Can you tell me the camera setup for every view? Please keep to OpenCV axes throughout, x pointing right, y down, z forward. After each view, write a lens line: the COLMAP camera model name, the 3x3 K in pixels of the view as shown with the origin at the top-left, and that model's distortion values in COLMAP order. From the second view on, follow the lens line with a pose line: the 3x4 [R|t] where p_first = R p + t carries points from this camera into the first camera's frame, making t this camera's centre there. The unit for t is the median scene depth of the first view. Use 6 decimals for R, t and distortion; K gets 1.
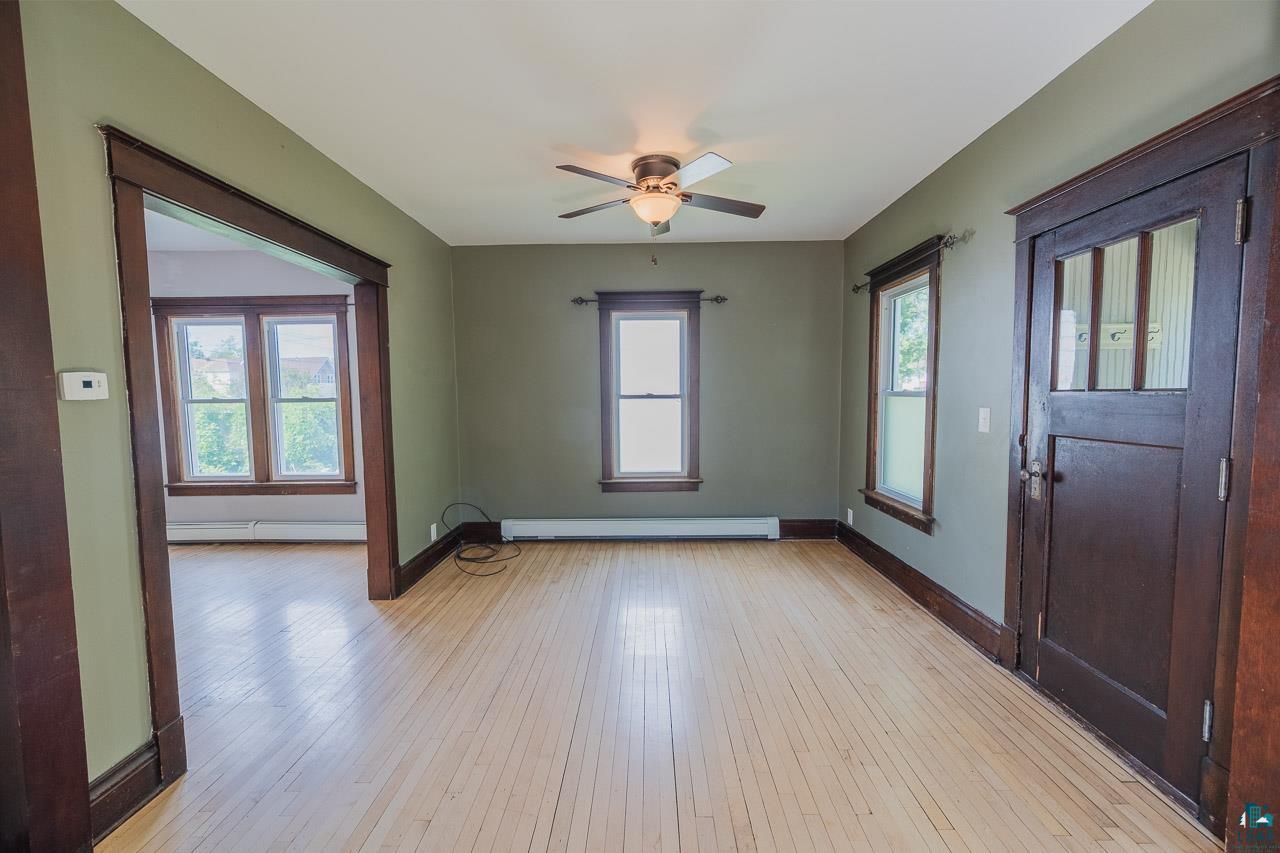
lens RADIAL K [[498.4, 0, 640.0], [0, 498.4, 426.5], [0, 0, 1]] dist [-0.001797, -0.000205]
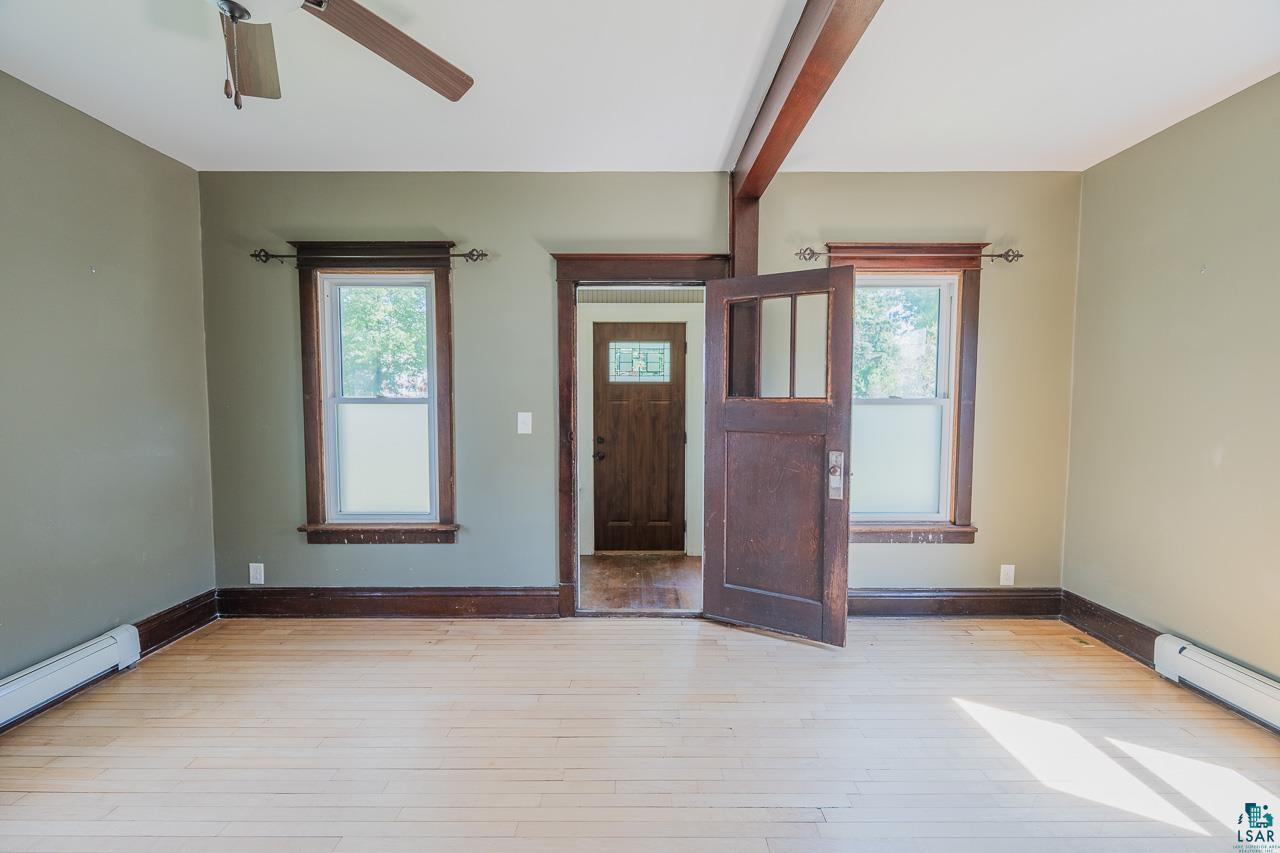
lens RADIAL K [[498.4, 0, 640.0], [0, 498.4, 426.5], [0, 0, 1]] dist [-0.001797, -0.000205]
pose [[-0.015953, -0.043496, 0.998926, -0.396349], [0.068279, 0.996674, 0.044488, -0.030782], [-0.997539, 0.068915, -0.012930, 0.619252]]
